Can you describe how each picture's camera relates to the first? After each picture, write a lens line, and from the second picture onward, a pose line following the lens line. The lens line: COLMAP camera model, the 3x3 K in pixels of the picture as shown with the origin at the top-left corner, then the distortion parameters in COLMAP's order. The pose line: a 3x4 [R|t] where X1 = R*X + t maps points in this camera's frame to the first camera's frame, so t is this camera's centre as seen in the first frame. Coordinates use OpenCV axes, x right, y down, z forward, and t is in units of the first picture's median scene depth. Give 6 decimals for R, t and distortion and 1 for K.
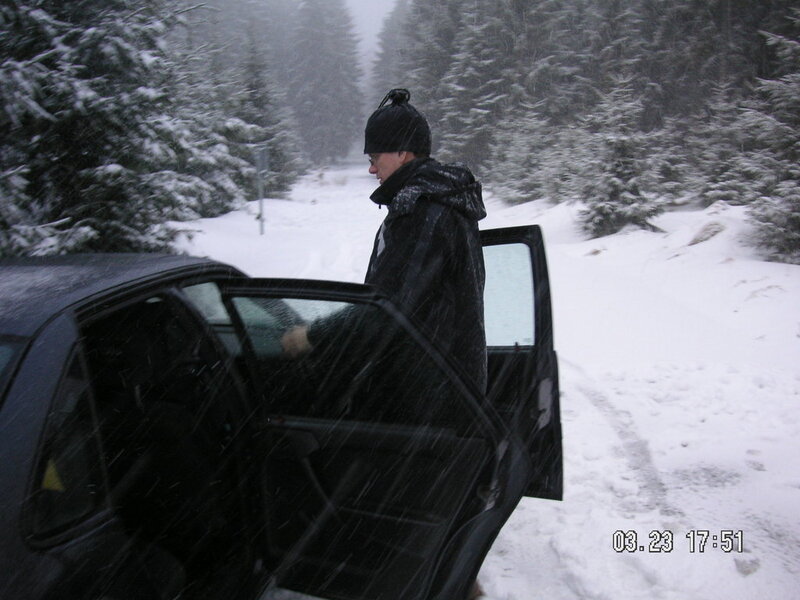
lens RADIAL K [[856.0, 0, 400.5], [0, 856.0, 299.3], [0, 0, 1]] dist [-0.179589, 0.000000]
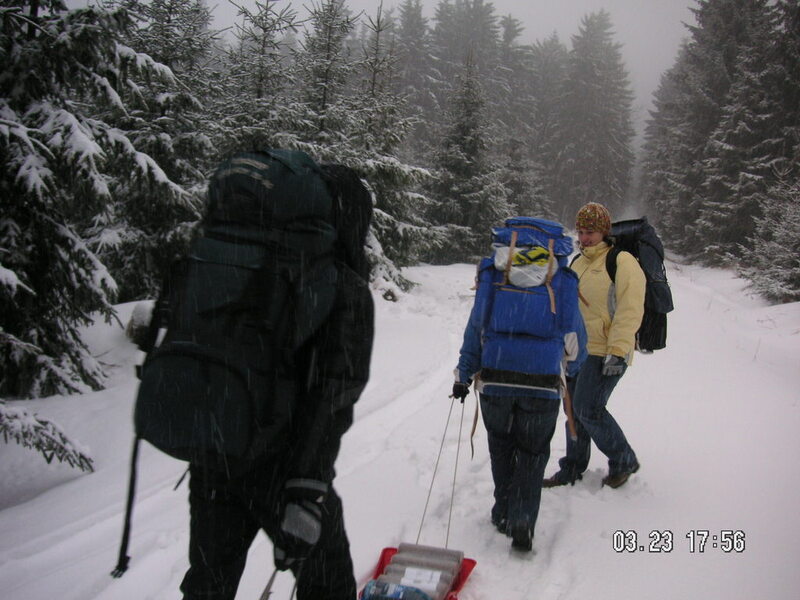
lens RADIAL K [[856.0, 0, 399.4], [0, 856.0, 301.0], [0, 0, 1]] dist [-0.179589, 0.000000]
pose [[0.946122, 0.092586, -0.310293, 0.031399], [-0.113033, 0.992405, -0.048536, -0.028229], [0.303443, 0.080994, 0.949401, 0.162080]]
